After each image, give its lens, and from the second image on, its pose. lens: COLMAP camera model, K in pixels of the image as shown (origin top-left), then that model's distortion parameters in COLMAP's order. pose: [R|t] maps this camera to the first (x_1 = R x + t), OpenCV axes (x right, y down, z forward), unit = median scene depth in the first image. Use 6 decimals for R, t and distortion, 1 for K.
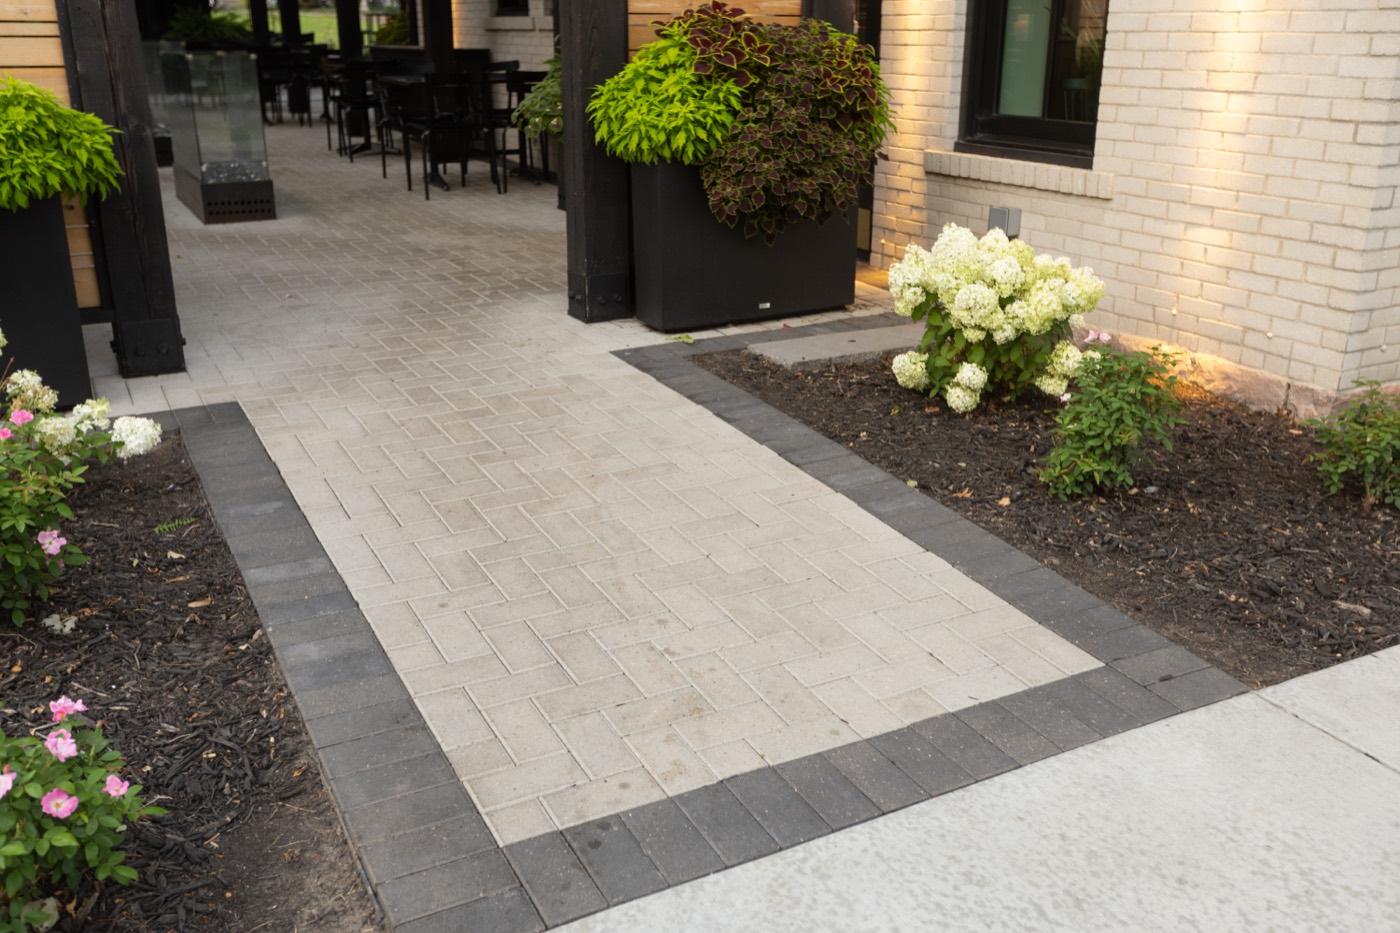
lens RADIAL K [[1245.7, 0, 706.5], [0, 1245.7, 469.7], [0, 0, 1]] dist [-0.000302, -0.004371]
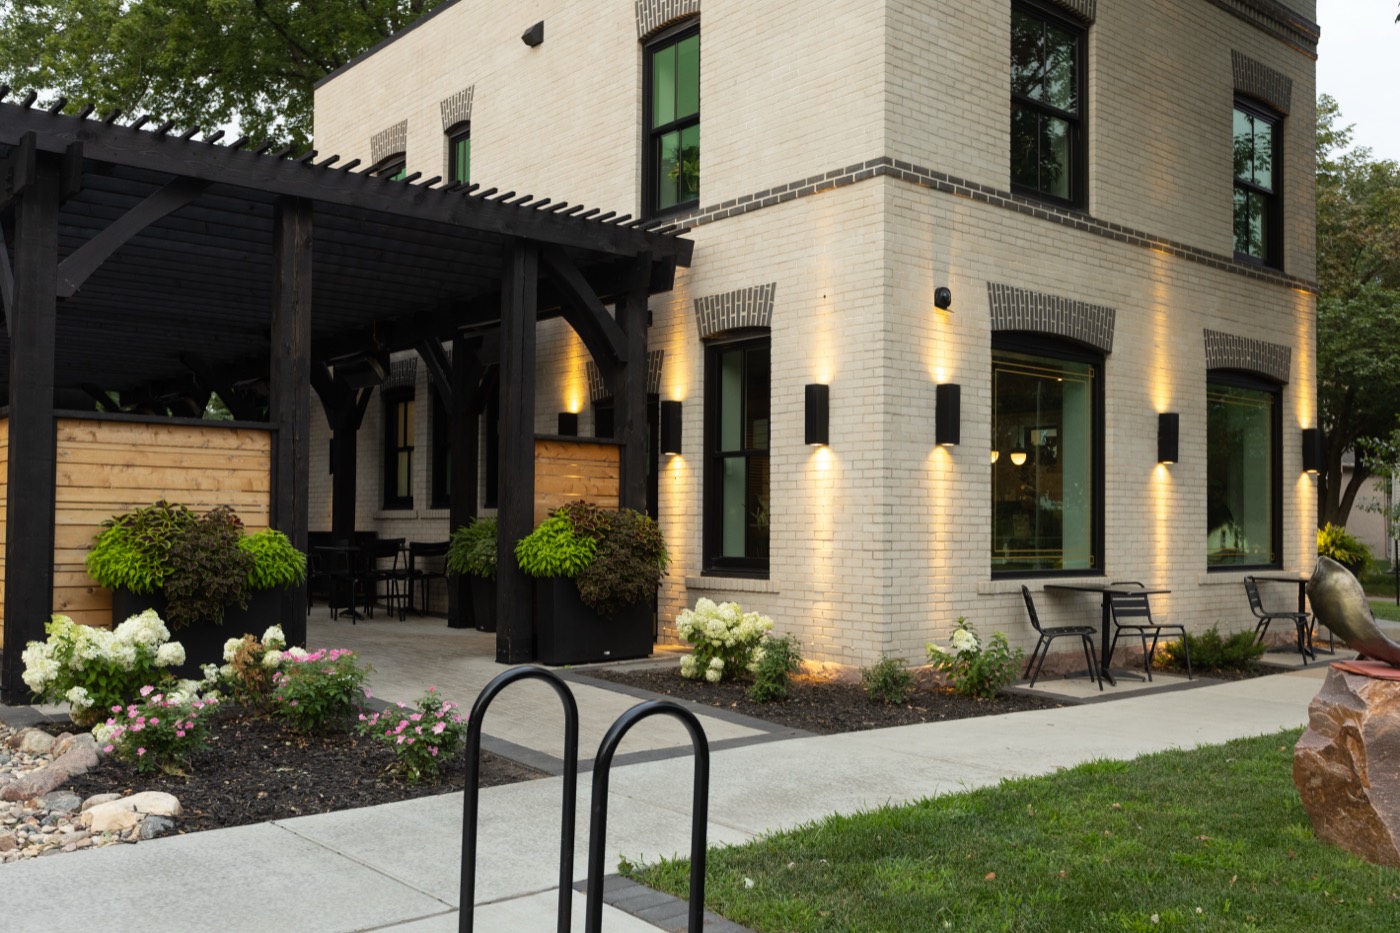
lens RADIAL K [[1207.3, 0, 701.5], [0, 1207.3, 469.0], [0, 0, 1]] dist [-0.000691, -0.000020]
pose [[0.980693, 0.013966, 0.195056, -0.188806], [0.061224, 0.925376, -0.374074, 0.330127], [-0.185725, 0.378794, 0.906654, -0.850915]]
